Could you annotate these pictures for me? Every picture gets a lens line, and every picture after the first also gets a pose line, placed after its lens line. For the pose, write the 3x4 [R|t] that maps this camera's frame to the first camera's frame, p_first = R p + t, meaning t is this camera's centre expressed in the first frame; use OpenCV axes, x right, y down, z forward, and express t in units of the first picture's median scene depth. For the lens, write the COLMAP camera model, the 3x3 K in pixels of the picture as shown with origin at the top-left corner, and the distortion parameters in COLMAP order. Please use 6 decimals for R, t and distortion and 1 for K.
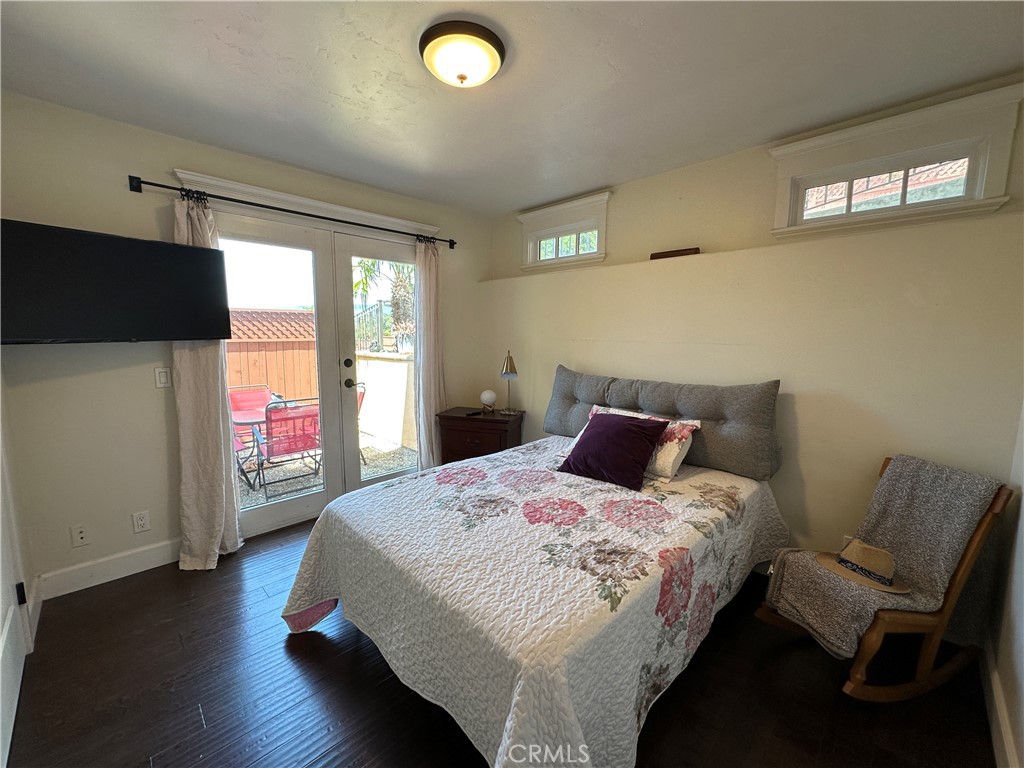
lens RADIAL K [[409.7, 0, 512.0], [0, 409.7, 384.0], [0, 0, 1]] dist [-0.000750, 0.000193]
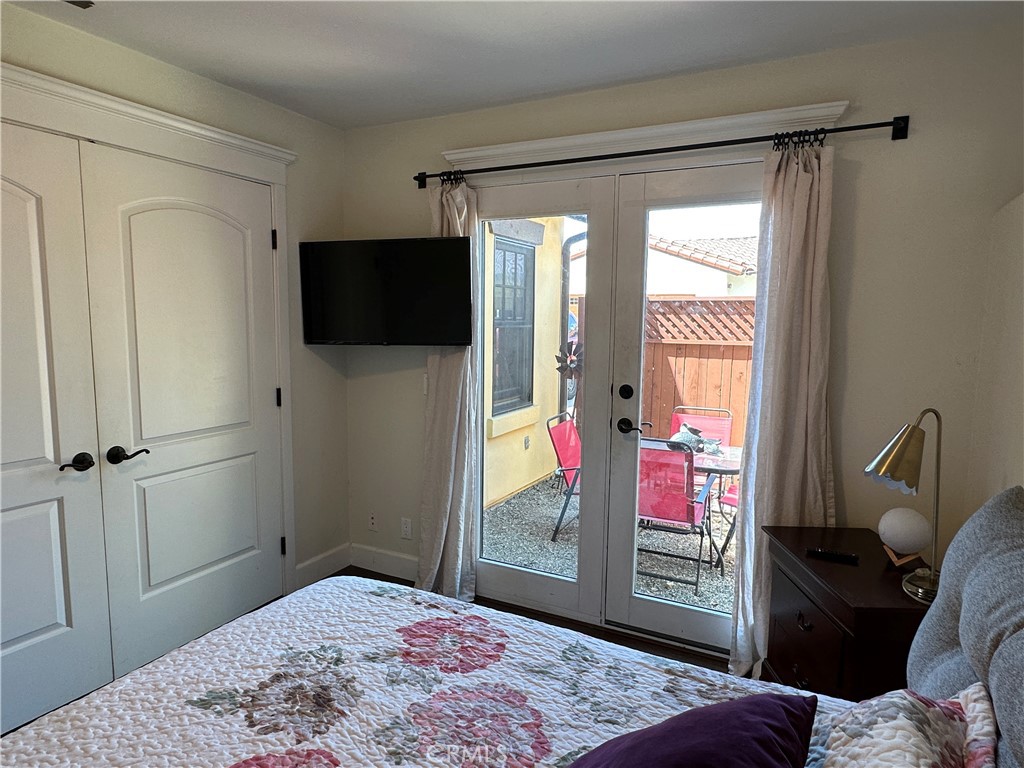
lens RADIAL K [[633.8, 0, 512.0], [0, 633.8, 384.0], [0, 0, 1]] dist [0.024163, 0.000416]
pose [[0.296369, 0.109063, -0.948826, 0.568155], [-0.127288, 0.989106, 0.073934, -0.146541], [0.946553, 0.098863, 0.307023, 0.749412]]
